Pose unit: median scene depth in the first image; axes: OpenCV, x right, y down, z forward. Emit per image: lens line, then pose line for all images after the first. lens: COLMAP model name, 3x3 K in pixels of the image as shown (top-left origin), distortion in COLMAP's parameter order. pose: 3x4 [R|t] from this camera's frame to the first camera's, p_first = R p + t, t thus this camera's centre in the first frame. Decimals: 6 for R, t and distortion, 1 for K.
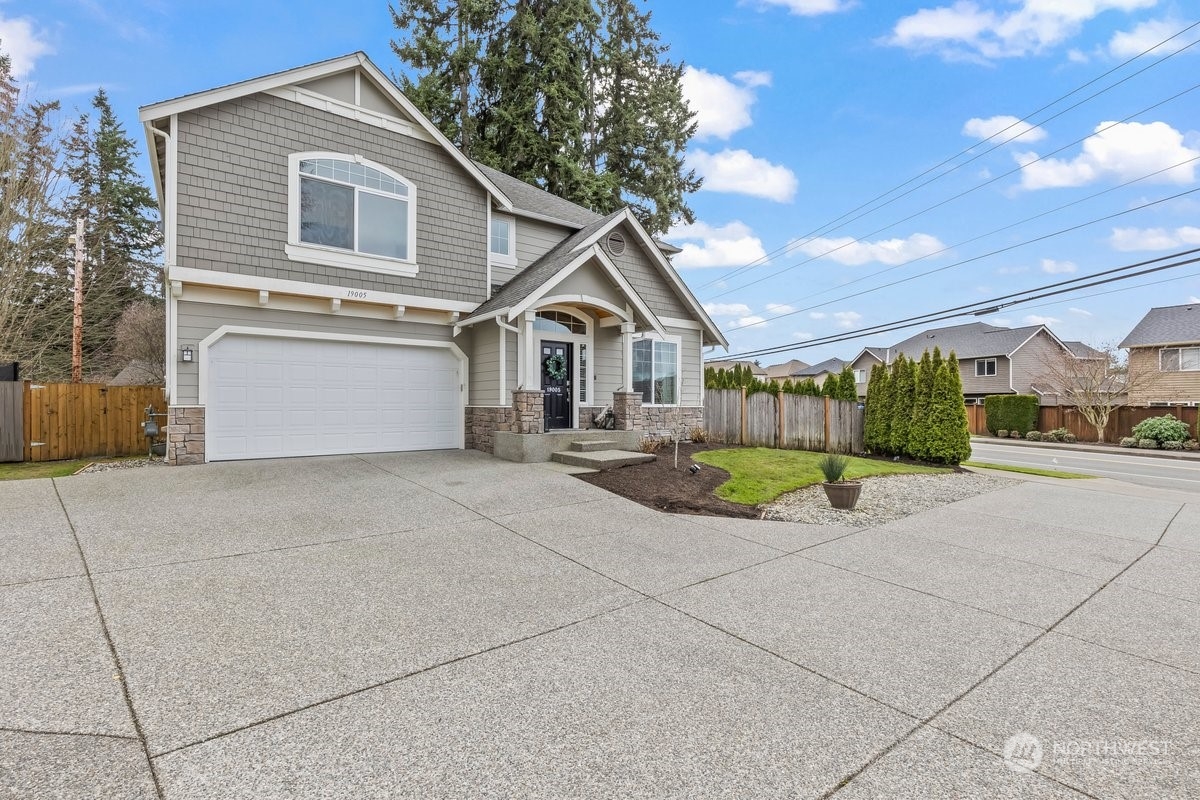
lens RADIAL K [[540.9, 0, 600.0], [0, 540.9, 400.0], [0, 0, 1]] dist [-0.000077, -0.000006]
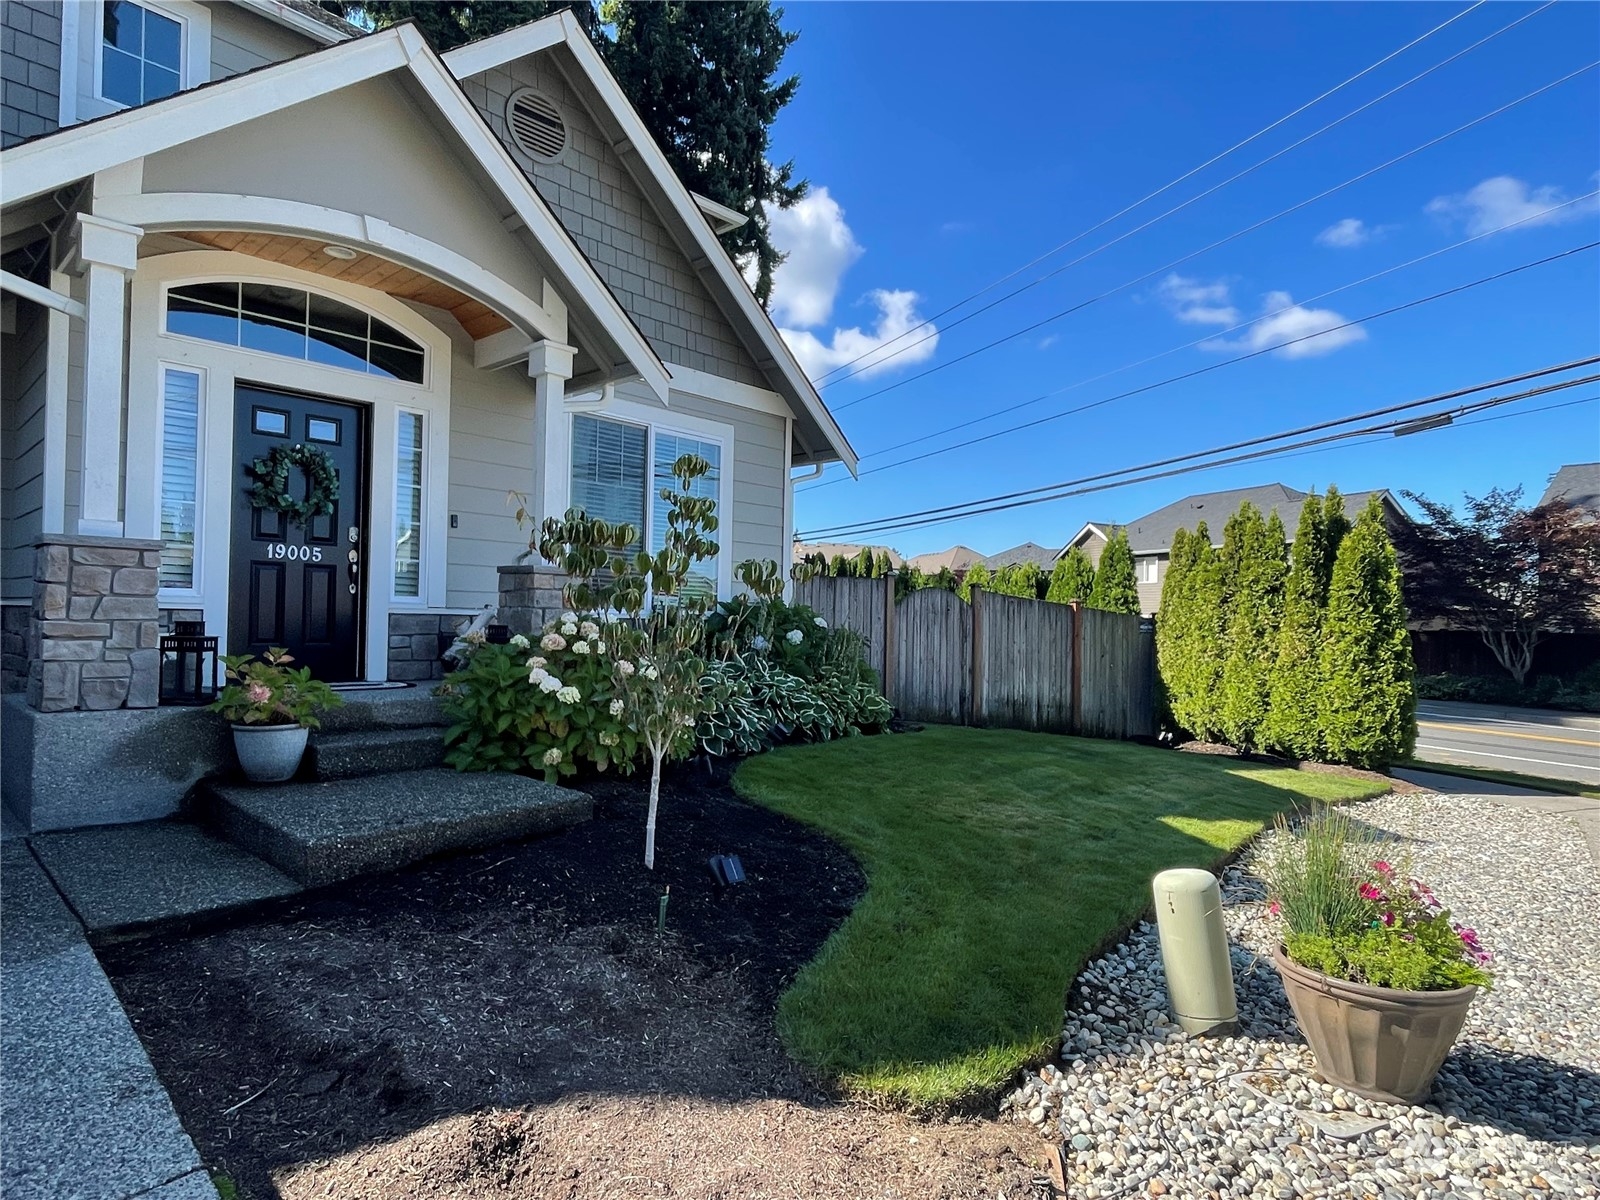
lens RADIAL K [[898.6, 0, 800.0], [0, 898.6, 600.0], [0, 0, 1]] dist [-0.000134, -0.000006]
pose [[0.983316, 0.019758, 0.180827, 0.093245], [-0.016808, 0.999700, -0.017832, 0.010638], [-0.181125, 0.014496, 0.983353, 0.420115]]
